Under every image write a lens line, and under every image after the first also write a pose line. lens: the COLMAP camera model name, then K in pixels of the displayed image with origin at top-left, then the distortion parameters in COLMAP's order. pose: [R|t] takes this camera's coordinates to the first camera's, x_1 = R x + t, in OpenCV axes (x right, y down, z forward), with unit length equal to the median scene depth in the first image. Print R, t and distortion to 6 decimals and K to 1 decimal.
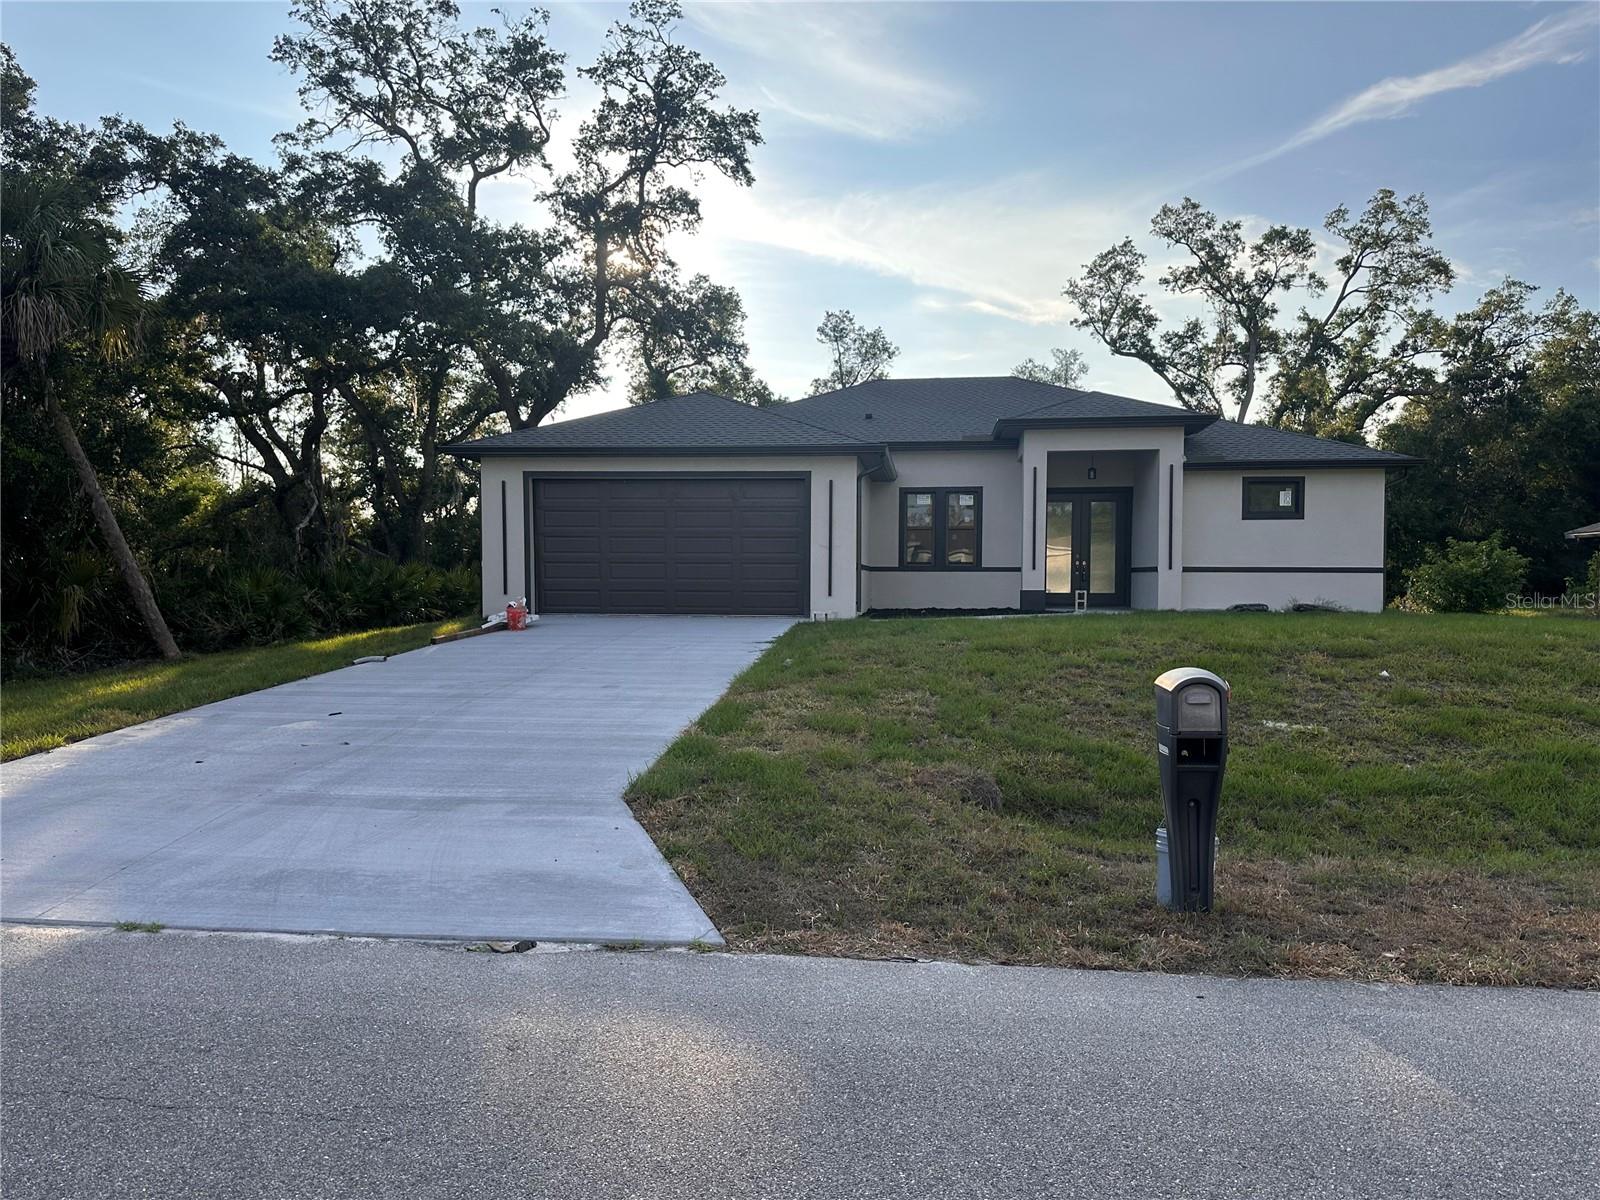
lens RADIAL K [[1200.0, 0, 800.0], [0, 1200.0, 600.0], [0, 0, 1]] dist [0.003794, 0.003259]
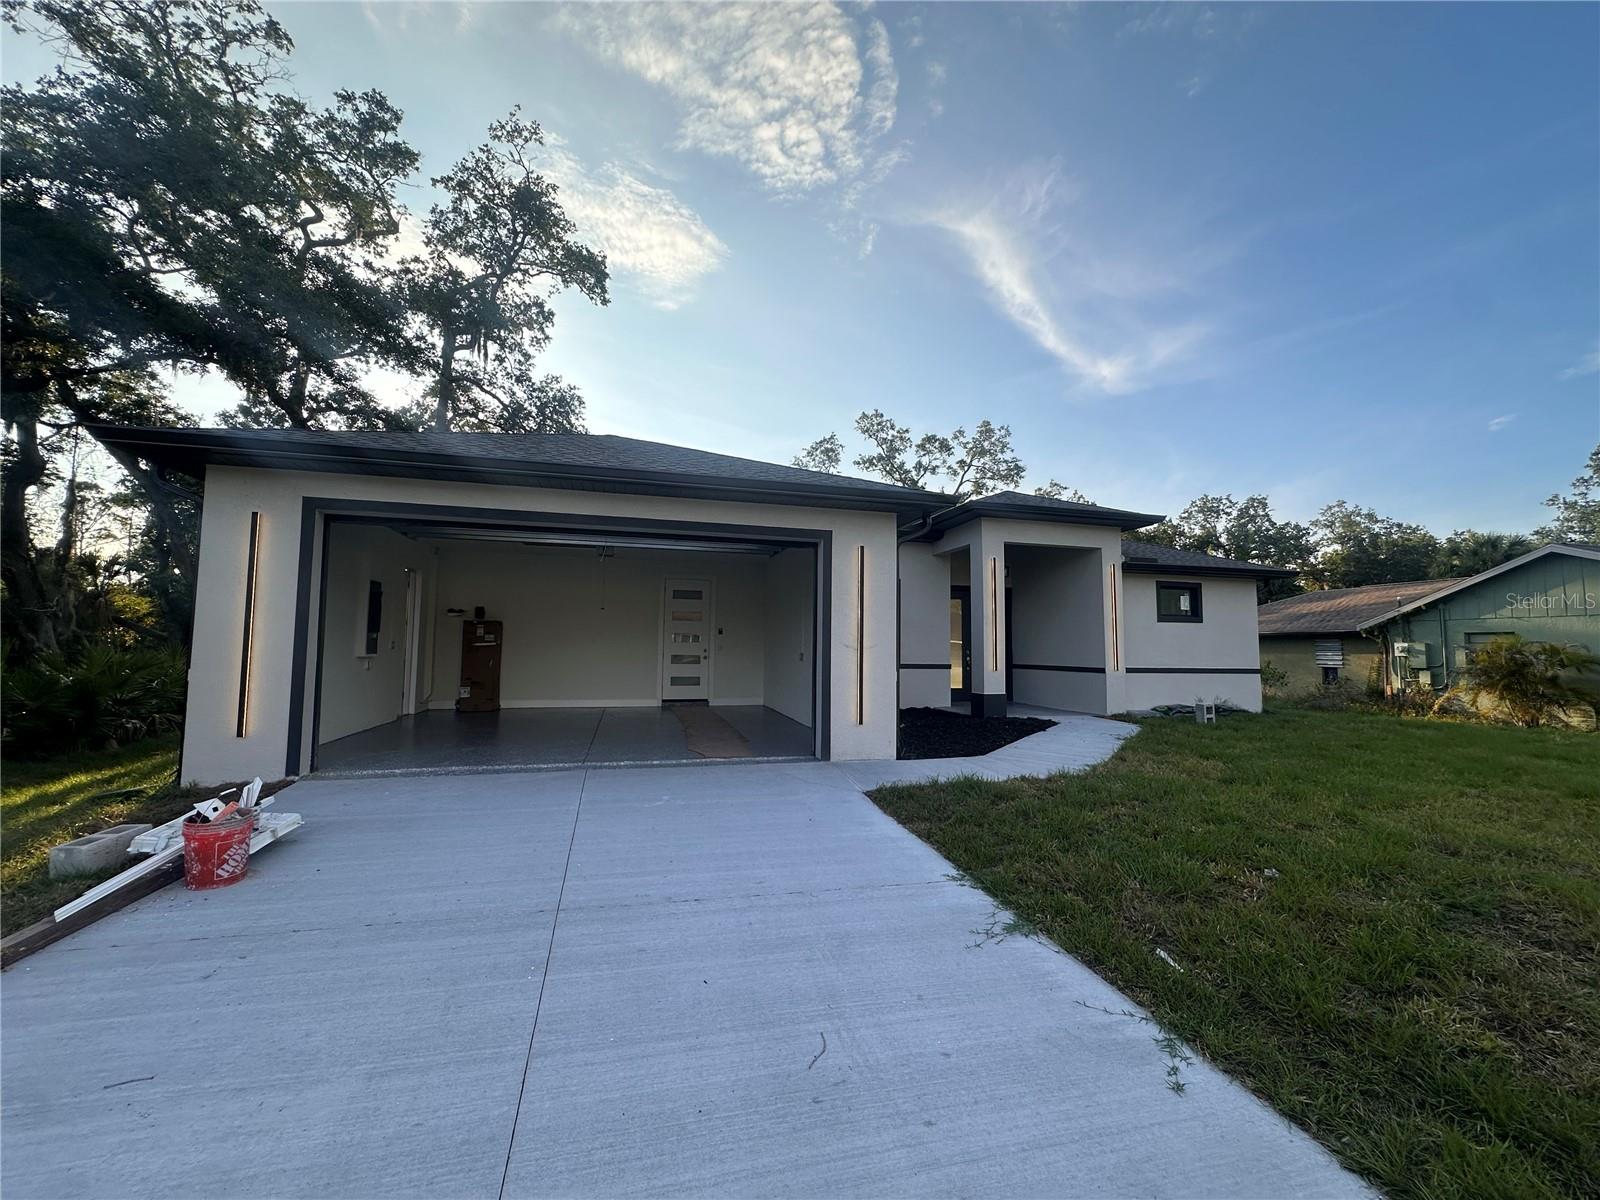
lens RADIAL K [[637.0, 0, 800.0], [0, 637.0, 600.0], [0, 0, 1]] dist [0.000972, -0.000073]
pose [[0.928385, 0.037688, 0.369703, -0.060663], [-0.003675, 0.995727, -0.092277, -0.017435], [-0.371600, 0.084310, 0.924557, 0.310125]]
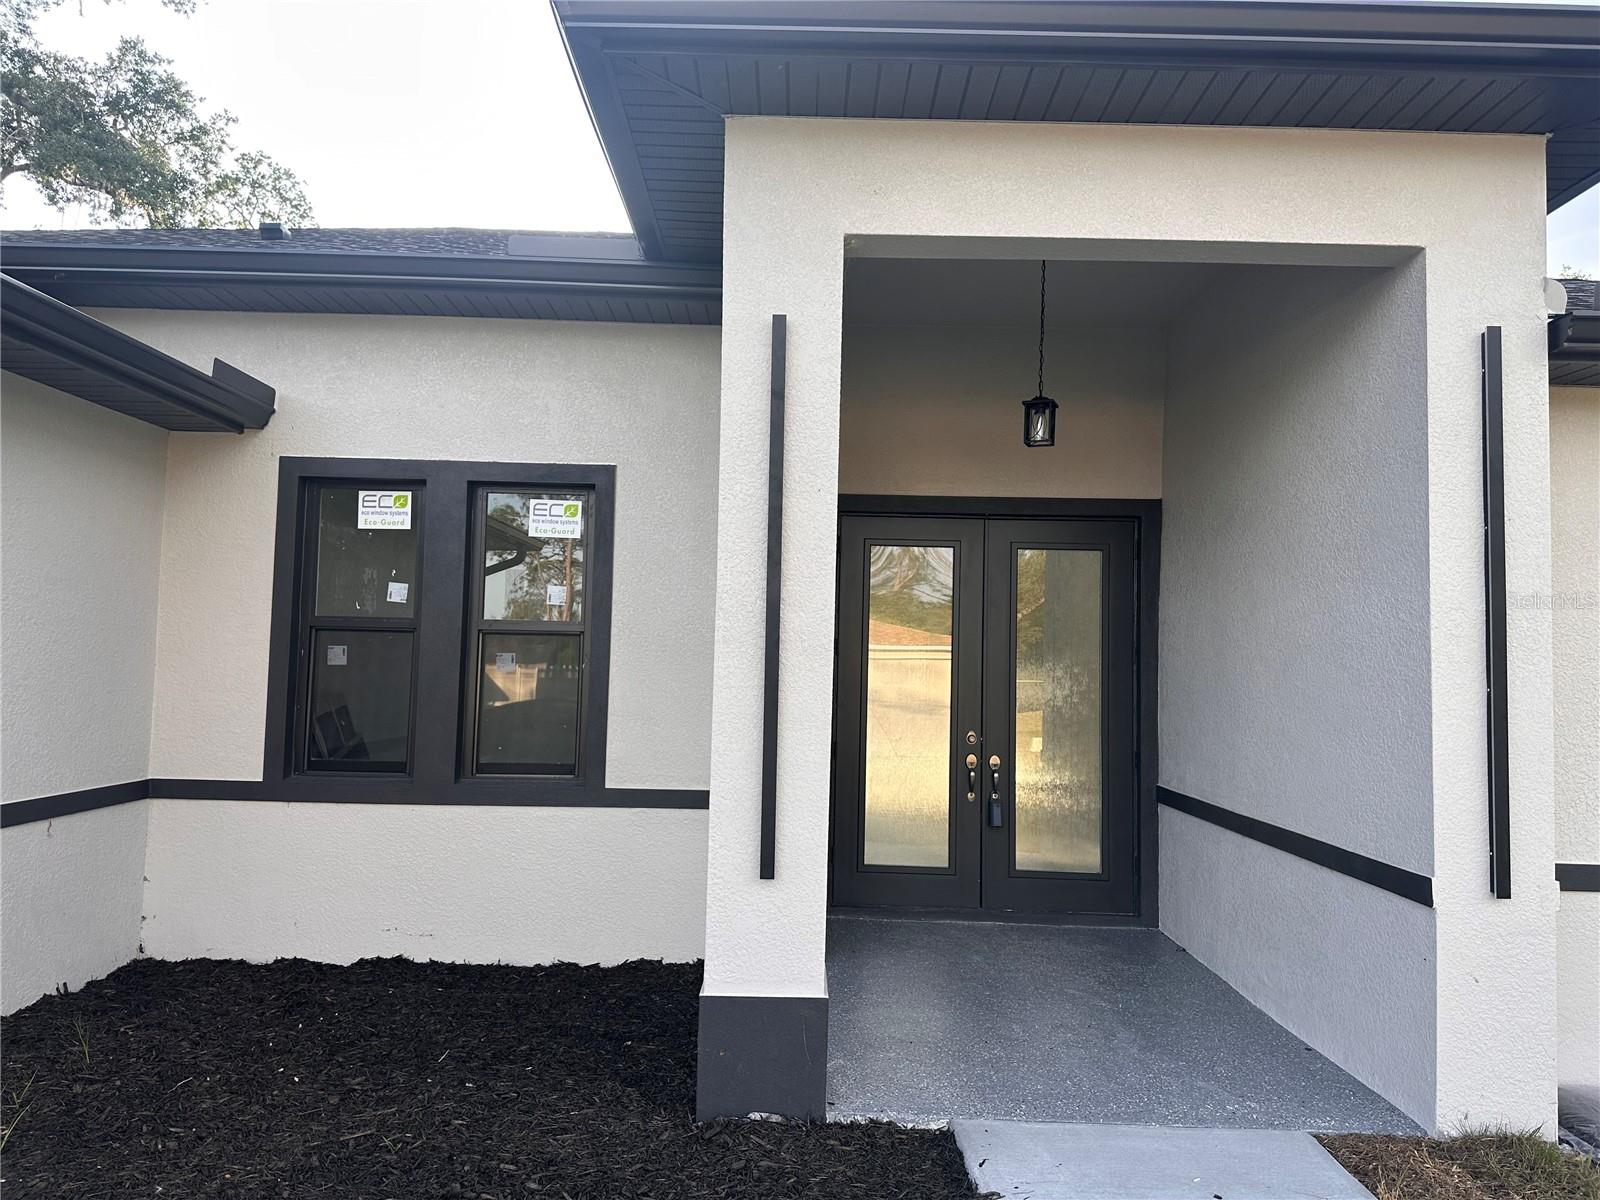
lens RADIAL K [[1118.6, 0, 800.0], [0, 1118.6, 600.0], [0, 0, 1]] dist [0.006494, 0.000793]
pose [[0.994504, 0.029340, 0.100500, 0.093375], [-0.022004, 0.997064, -0.073345, -0.027582], [-0.102357, 0.070731, 0.992230, 0.423375]]
